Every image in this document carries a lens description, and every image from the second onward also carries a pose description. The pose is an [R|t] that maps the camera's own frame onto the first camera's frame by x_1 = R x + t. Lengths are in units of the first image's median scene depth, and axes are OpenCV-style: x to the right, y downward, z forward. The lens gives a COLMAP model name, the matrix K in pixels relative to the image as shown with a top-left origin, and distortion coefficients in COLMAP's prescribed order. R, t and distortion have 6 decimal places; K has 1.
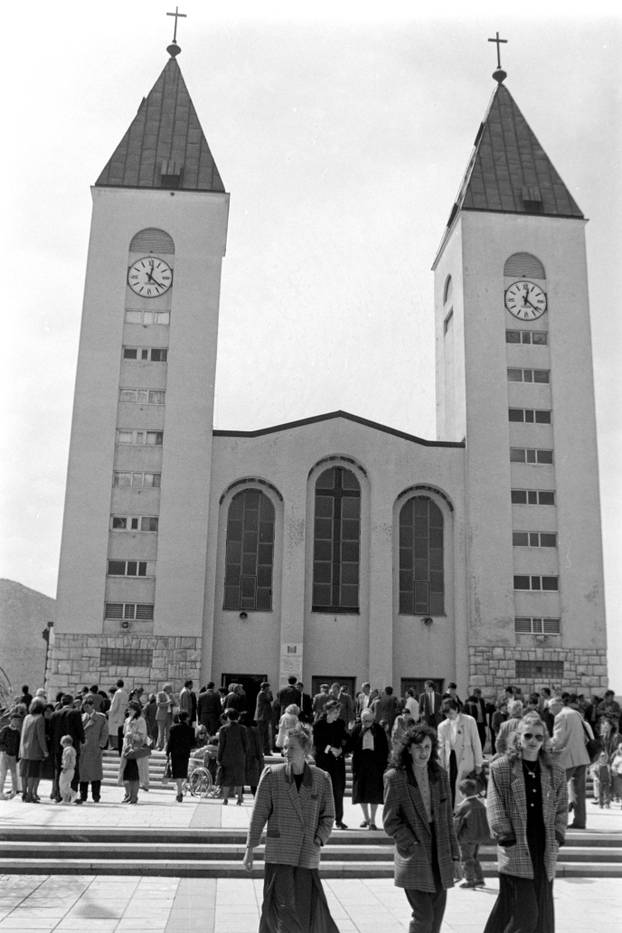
lens RADIAL K [[1020.2, 0, 311.0], [0, 1020.2, 466.5], [0, 0, 1]] dist [-0.082780, 0.027643]
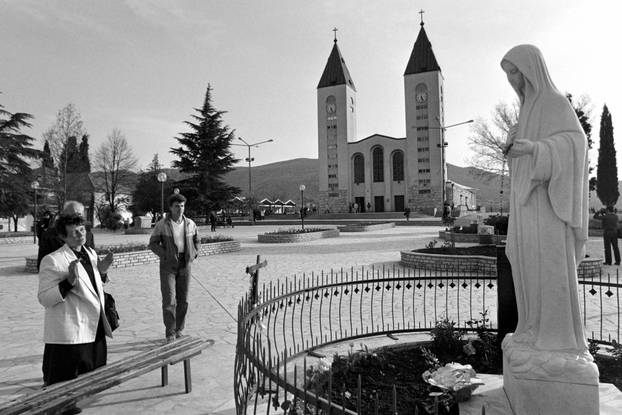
lens RADIAL K [[680.2, 0, 312.3], [0, 680.2, 196.0], [0, 0, 1]] dist [-0.082780, 0.027643]
pose [[0.829408, -0.053087, -0.556116, 1.363772], [0.177301, 0.969023, 0.171929, -0.337483], [0.529762, -0.241199, 0.813127, -1.483432]]
